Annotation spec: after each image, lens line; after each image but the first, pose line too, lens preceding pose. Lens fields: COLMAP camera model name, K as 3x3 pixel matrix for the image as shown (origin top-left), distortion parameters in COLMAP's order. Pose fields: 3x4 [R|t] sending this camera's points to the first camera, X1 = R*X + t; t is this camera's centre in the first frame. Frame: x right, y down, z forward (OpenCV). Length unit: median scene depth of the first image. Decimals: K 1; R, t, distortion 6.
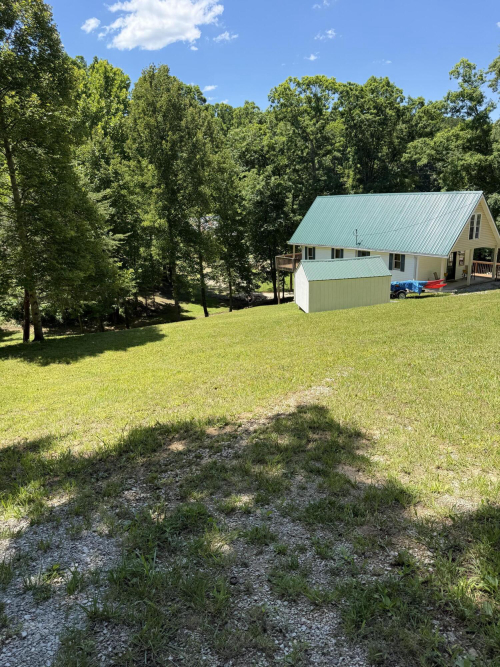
lens RADIAL K [[468.6, 0, 250.4], [0, 468.6, 337.4], [0, 0, 1]] dist [0.052230, -0.072115]
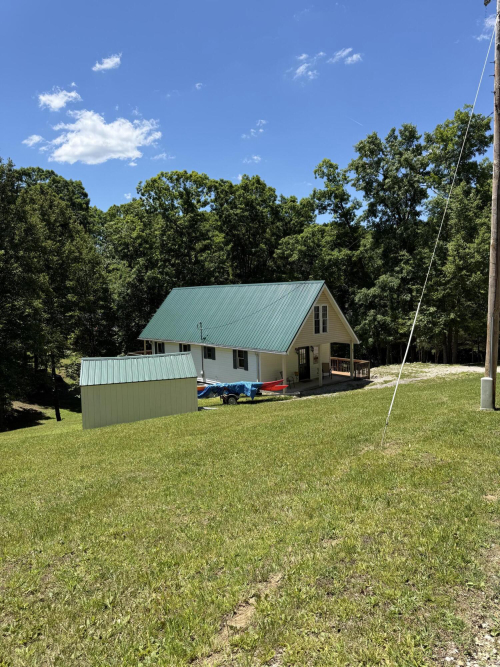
lens RADIAL K [[467.0, 0, 250.4], [0, 467.0, 342.9], [0, 0, 1]] dist [0.079662, -0.140146]
pose [[0.990339, -0.002626, 0.138640, 1.564760], [0.029415, 0.981045, -0.191537, -0.199606], [-0.135508, 0.193765, 0.971644, 1.267082]]
